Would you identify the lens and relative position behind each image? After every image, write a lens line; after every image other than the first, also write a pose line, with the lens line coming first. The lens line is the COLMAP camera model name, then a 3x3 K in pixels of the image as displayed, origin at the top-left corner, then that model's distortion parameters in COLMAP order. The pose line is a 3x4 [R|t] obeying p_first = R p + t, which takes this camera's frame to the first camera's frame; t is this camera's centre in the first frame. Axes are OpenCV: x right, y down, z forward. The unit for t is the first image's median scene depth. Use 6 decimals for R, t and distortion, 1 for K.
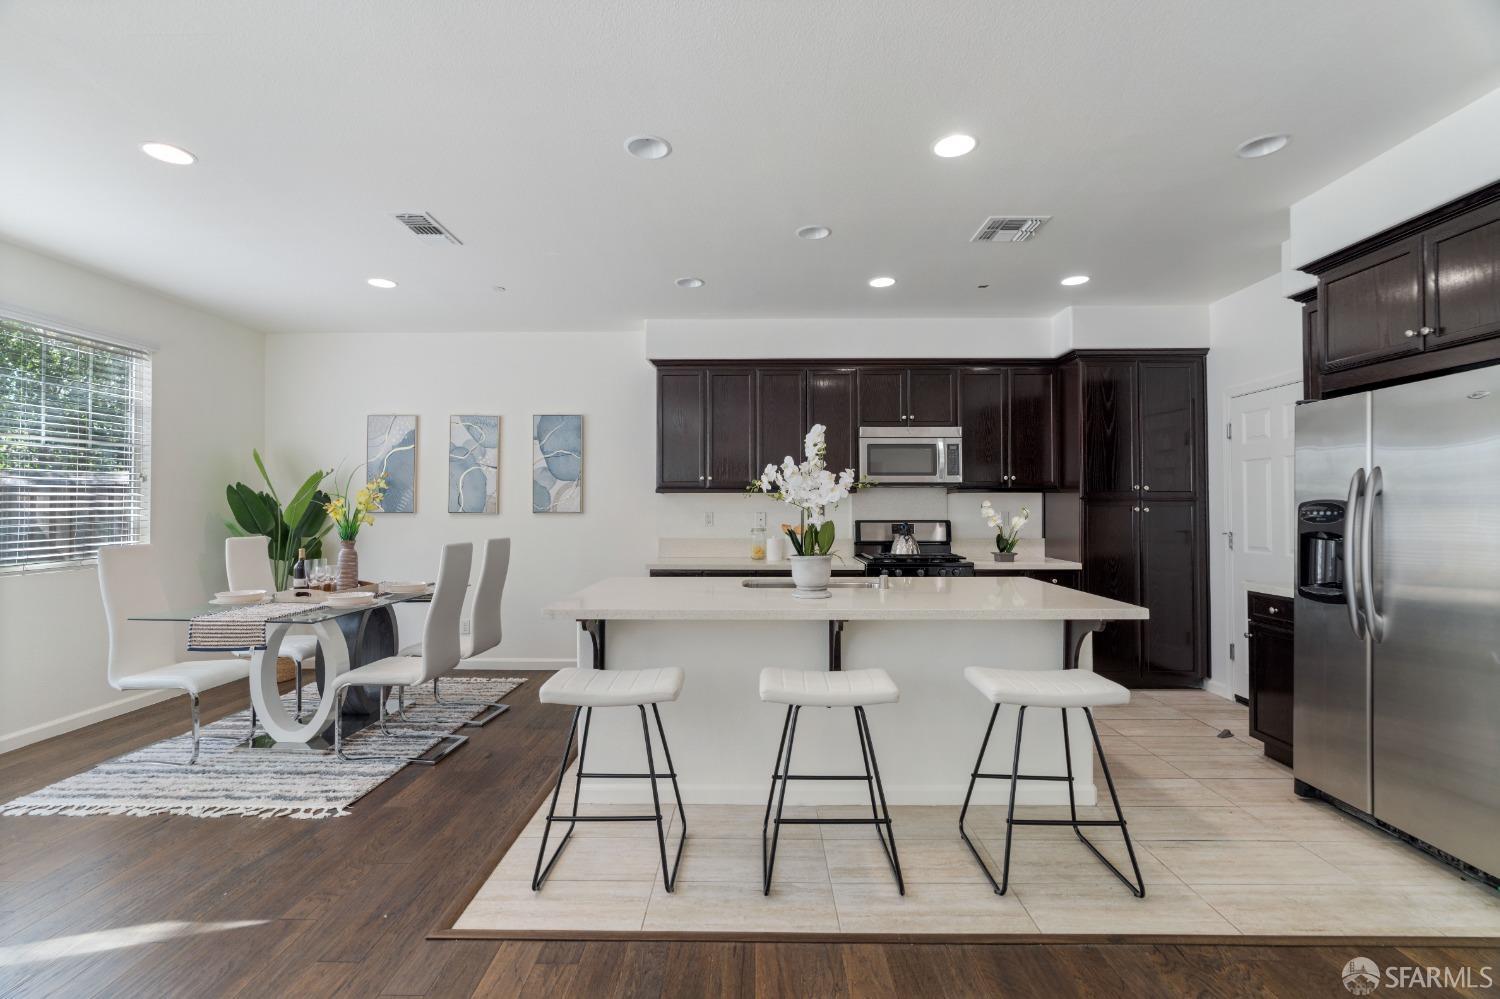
lens RADIAL K [[684.8, 0, 744.3], [0, 684.8, 496.5], [0, 0, 1]] dist [0.002016, 0.001344]
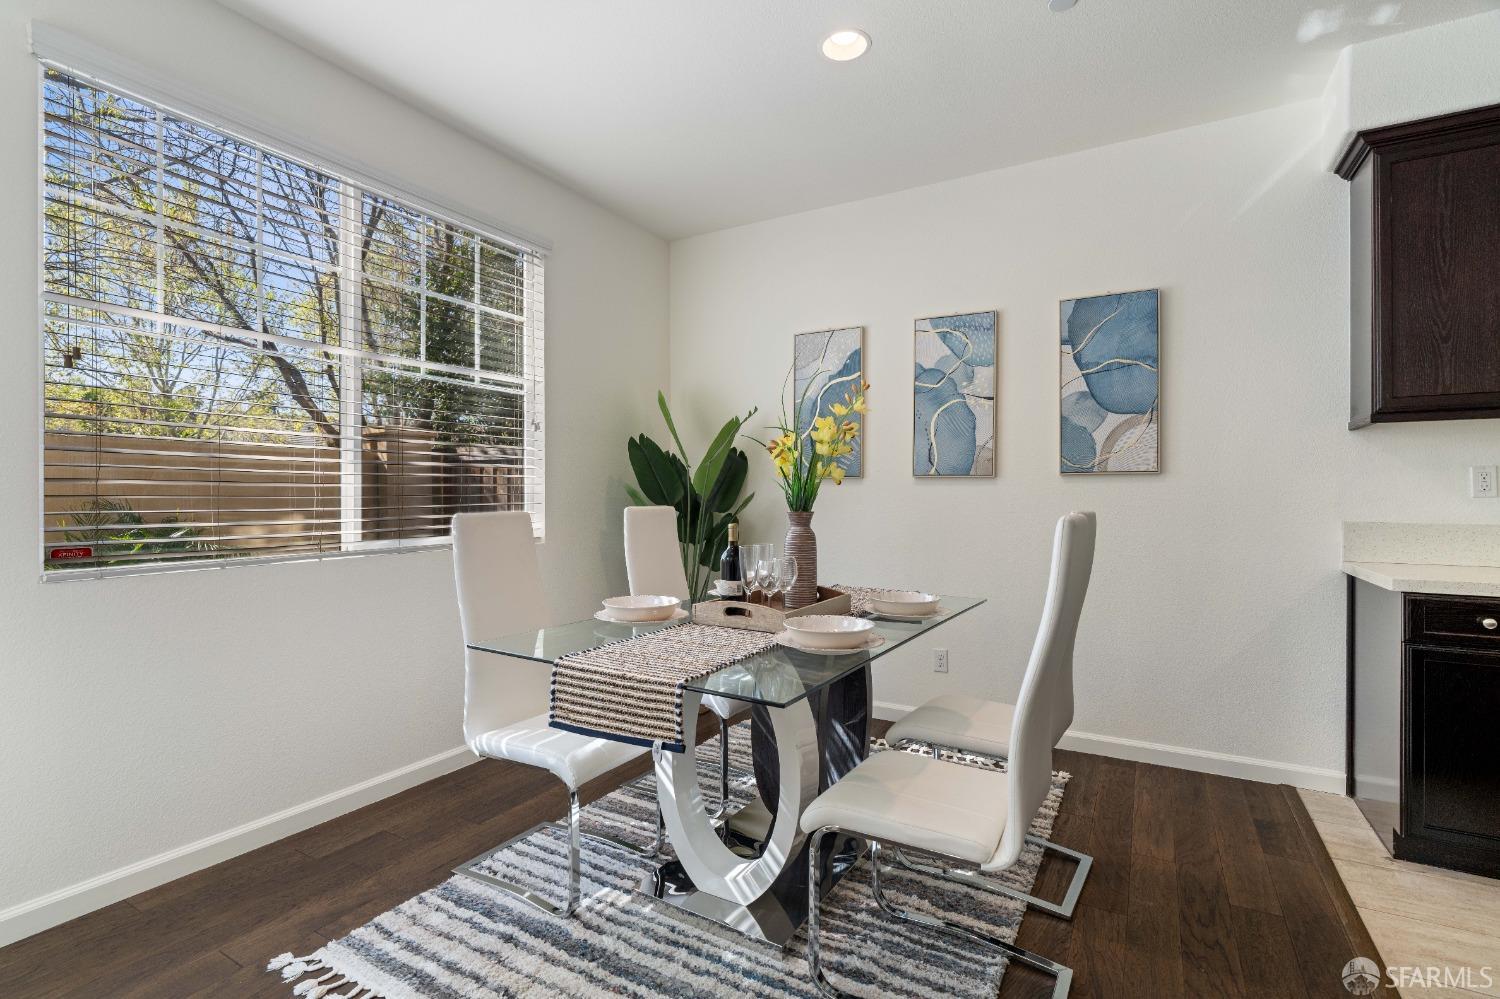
lens RADIAL K [[684.8, 0, 748.0], [0, 684.8, 496.6], [0, 0, 1]] dist [0.002016, 0.001344]
pose [[0.880027, -0.002314, -0.474919, -0.285340], [0.008973, 0.999891, 0.011755, 0.036428], [0.474840, -0.014606, 0.879951, 0.401878]]
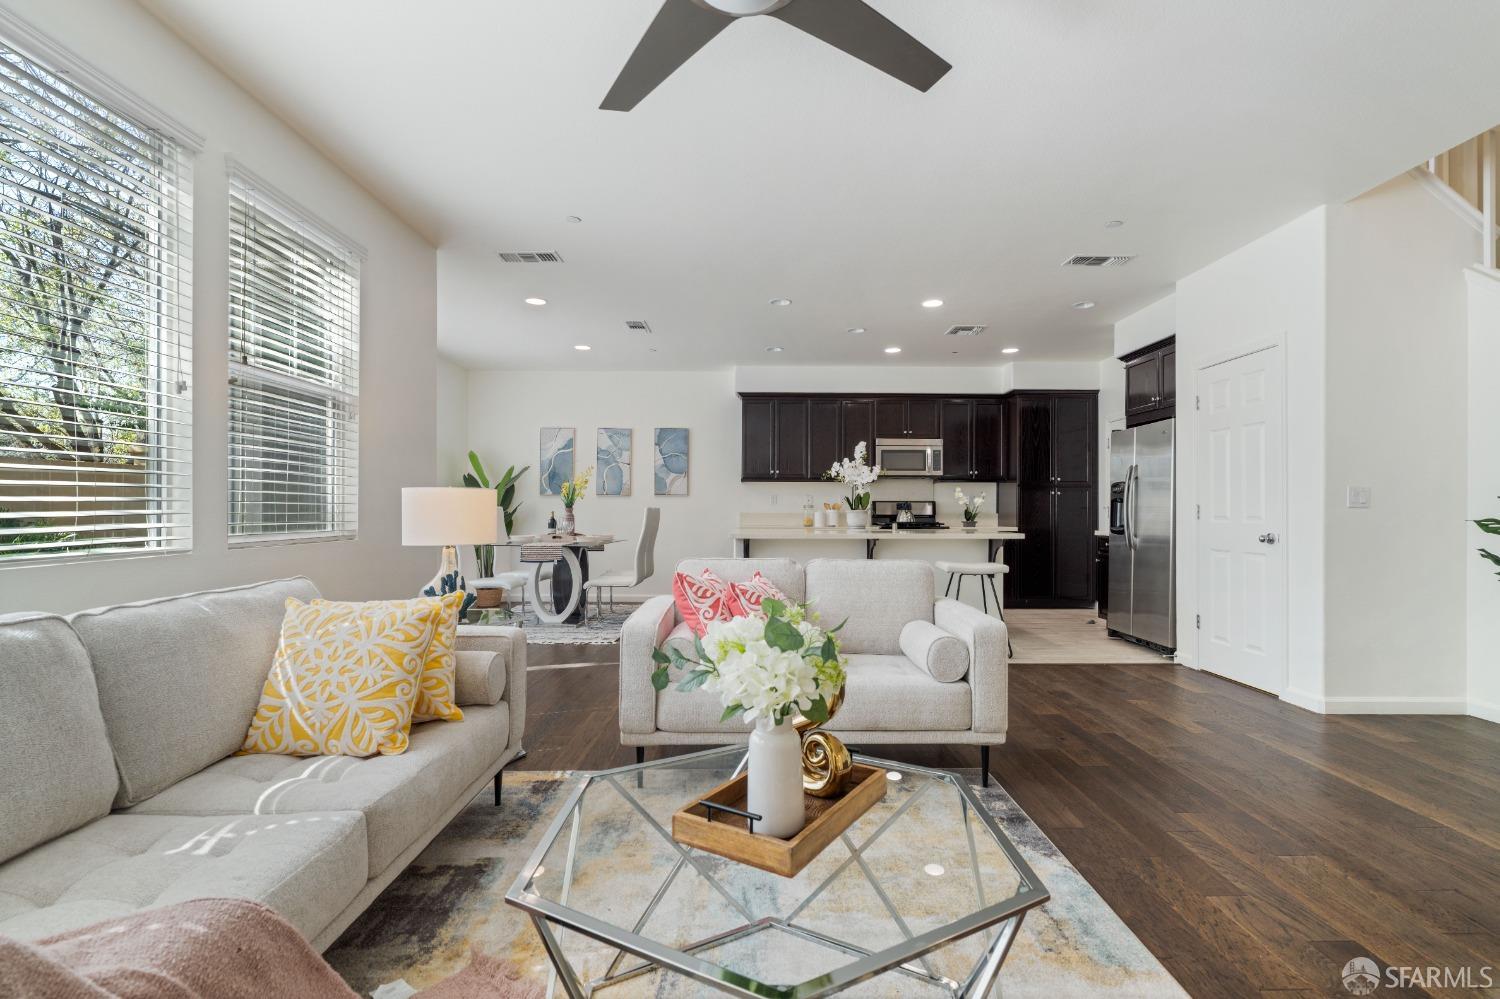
lens RADIAL K [[684.8, 0, 775.0], [0, 684.8, 508.9], [0, 0, 1]] dist [0.002016, 0.001344]
pose [[0.998918, 0.002336, 0.046445, -0.126622], [-0.003137, 0.999847, 0.017190, 0.029096], [-0.046397, -0.017317, 0.998773, -0.511537]]
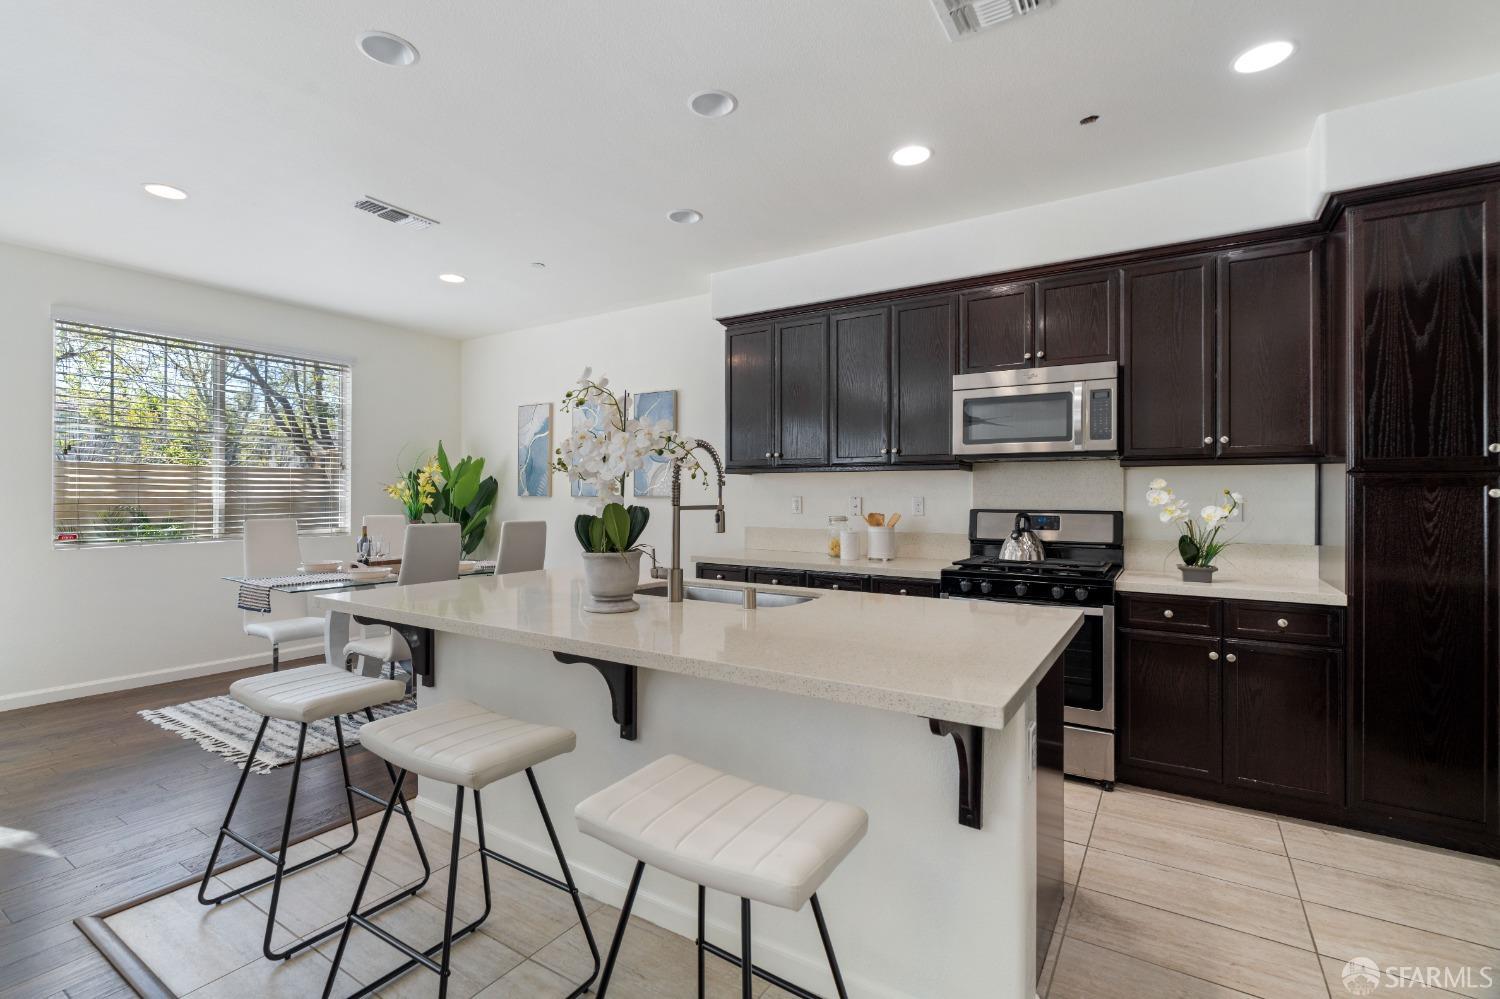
lens RADIAL K [[684.8, 0, 754.8], [0, 684.8, 496.3], [0, 0, 1]] dist [0.002016, 0.001344]
pose [[0.846364, 0.003940, -0.532590, 0.373645], [0.006186, 0.999832, 0.017227, 0.008758], [0.532568, -0.017875, 0.846198, 0.294616]]
